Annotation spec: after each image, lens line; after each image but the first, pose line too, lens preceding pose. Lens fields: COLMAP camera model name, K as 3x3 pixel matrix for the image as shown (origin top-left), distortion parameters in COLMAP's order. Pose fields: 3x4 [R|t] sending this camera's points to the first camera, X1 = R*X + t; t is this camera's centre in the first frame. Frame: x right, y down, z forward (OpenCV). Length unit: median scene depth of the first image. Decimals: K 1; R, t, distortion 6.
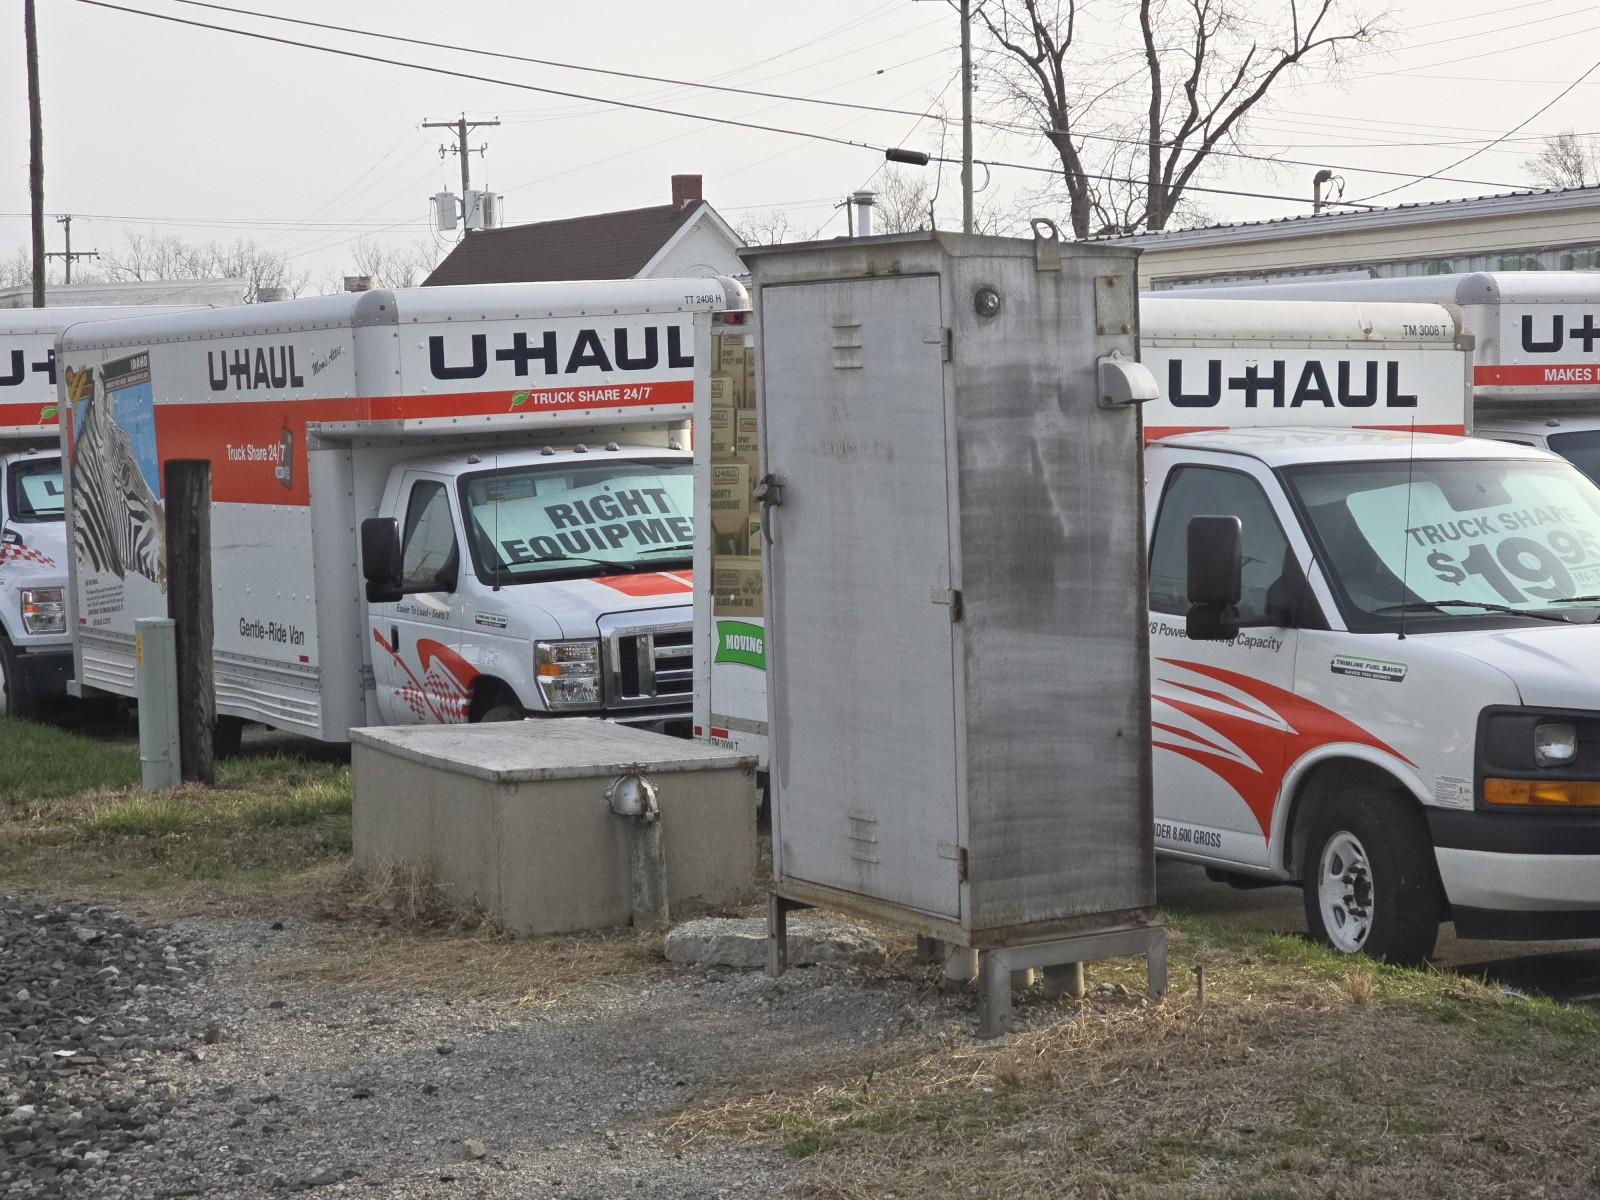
lens RADIAL K [[3279.9, 0, 800.0], [0, 3279.9, 600.0], [0, 0, 1]] dist [-0.019179, -0.146920]
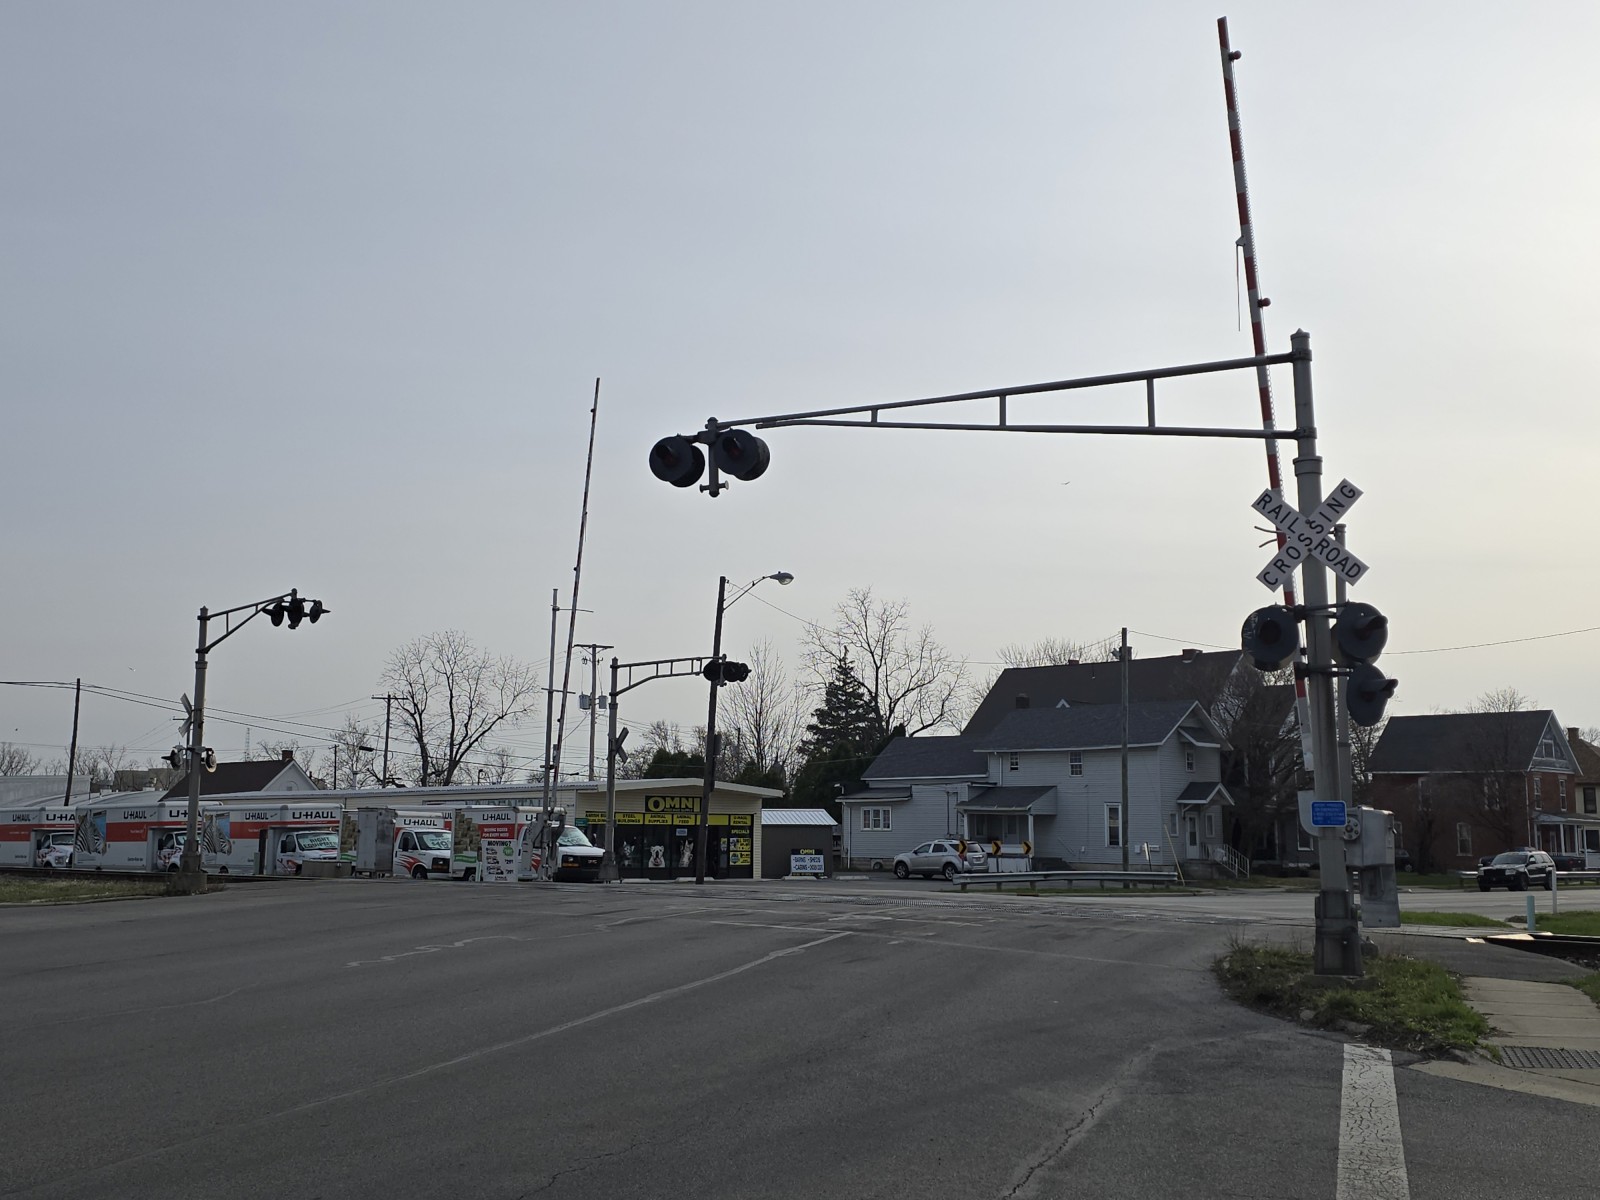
lens RADIAL K [[1558.5, 0, 779.0], [0, 1558.5, 601.1], [0, 0, 1]] dist [0.160663, -0.359660]
pose [[0.956243, 0.073750, 0.283126, -0.025182], [-0.012972, 0.977444, -0.210797, 0.036094], [-0.292286, 0.197901, 0.935630, -0.523413]]
